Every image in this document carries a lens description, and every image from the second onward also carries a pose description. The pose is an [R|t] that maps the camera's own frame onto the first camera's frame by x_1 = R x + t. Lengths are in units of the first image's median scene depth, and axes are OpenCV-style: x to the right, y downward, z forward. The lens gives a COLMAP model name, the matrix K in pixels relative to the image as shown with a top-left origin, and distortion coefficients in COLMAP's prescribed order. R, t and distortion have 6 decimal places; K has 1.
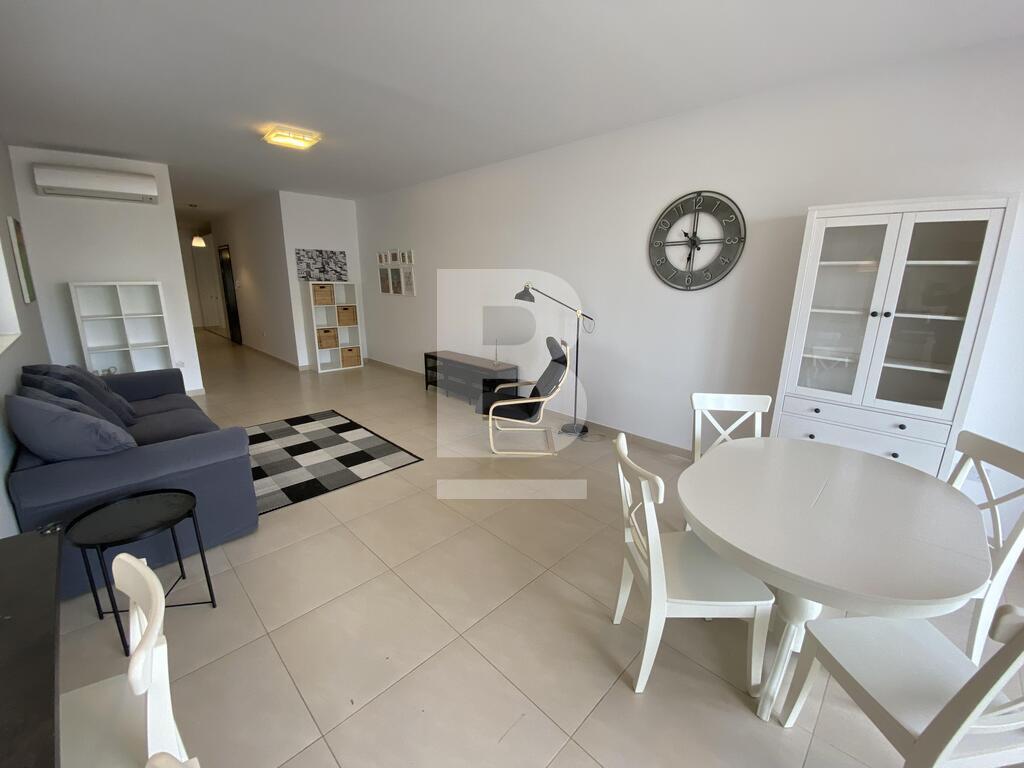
lens RADIAL K [[412.9, 0, 506.5], [0, 412.9, 386.4], [0, 0, 1]] dist [-0.000786, -0.010779]
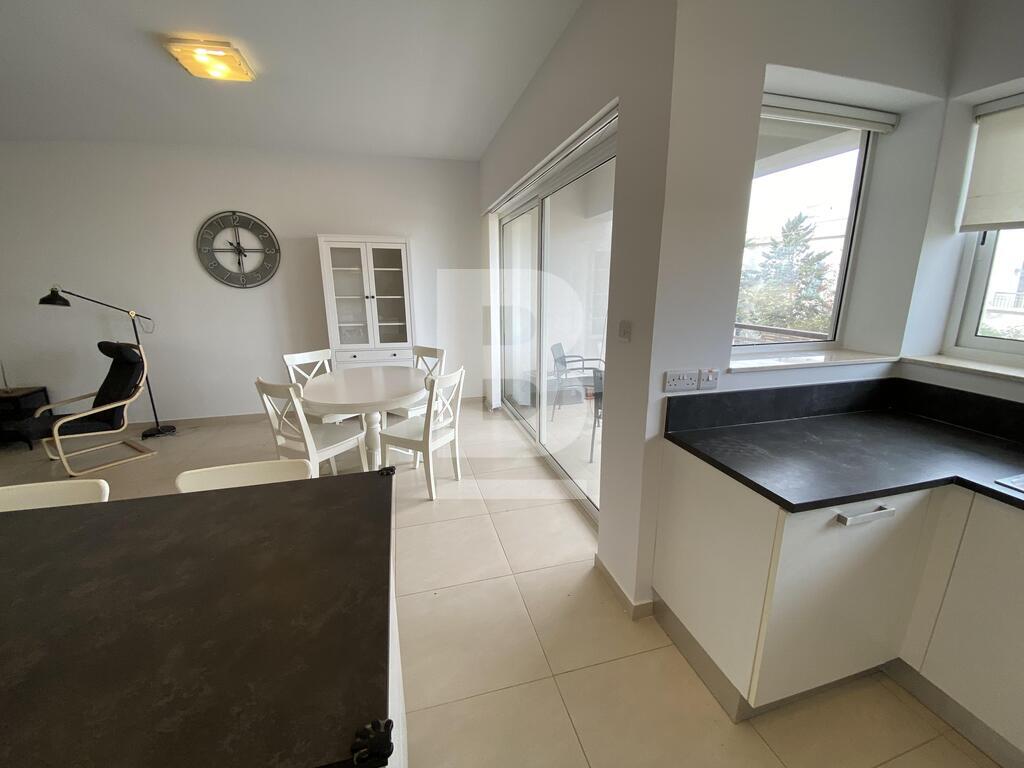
lens RADIAL K [[412.9, 0, 514.4], [0, 412.9, 386.2], [0, 0, 1]] dist [-0.000786, -0.010779]
pose [[0.488781, -0.216651, 0.845077, -0.314646], [0.226222, 0.967015, 0.117068, 0.106015], [-0.842565, 0.133954, 0.521670, -0.343111]]
